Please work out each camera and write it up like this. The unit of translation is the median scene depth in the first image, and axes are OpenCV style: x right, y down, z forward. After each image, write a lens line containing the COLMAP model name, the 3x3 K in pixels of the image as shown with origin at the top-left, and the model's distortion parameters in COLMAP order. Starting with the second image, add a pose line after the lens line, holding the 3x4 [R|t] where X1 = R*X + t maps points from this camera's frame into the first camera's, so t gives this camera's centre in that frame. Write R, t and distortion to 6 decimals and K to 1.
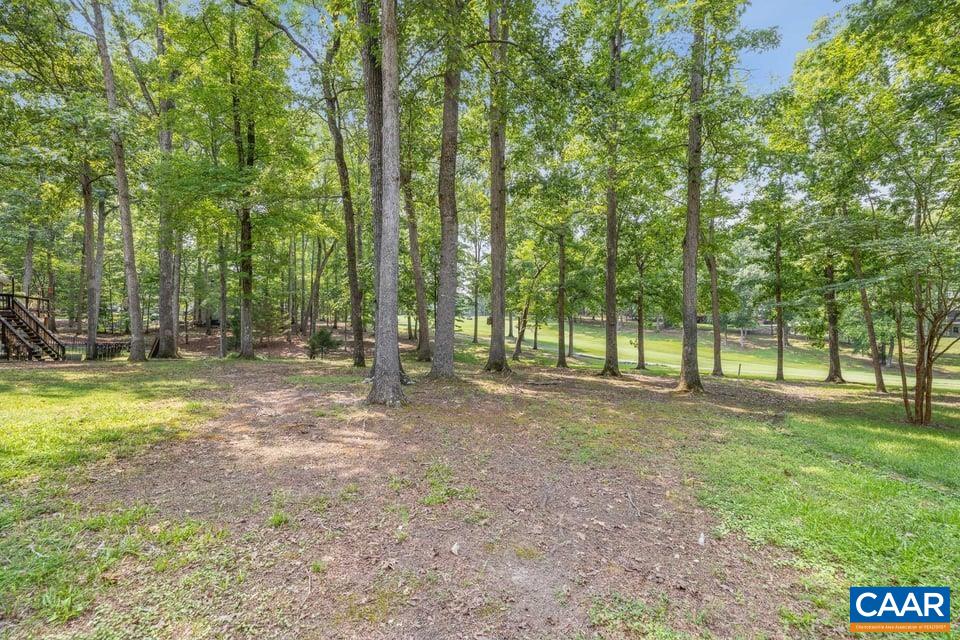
lens RADIAL K [[412.1, 0, 478.6], [0, 412.1, 319.8], [0, 0, 1]] dist [0.000271, 0.000197]
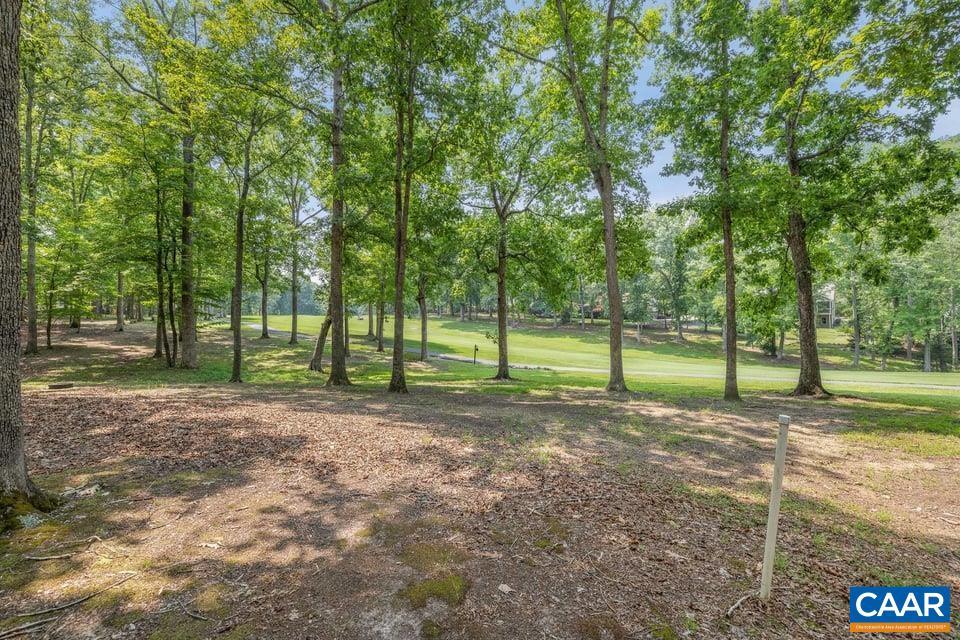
lens RADIAL K [[412.1, 0, 481.0], [0, 412.1, 320.1], [0, 0, 1]] dist [0.000271, 0.000197]
pose [[0.977189, -0.011577, 0.212056, 0.127981], [0.012606, 0.999914, -0.003499, 0.019033], [-0.211997, 0.006092, 0.977251, 0.223082]]
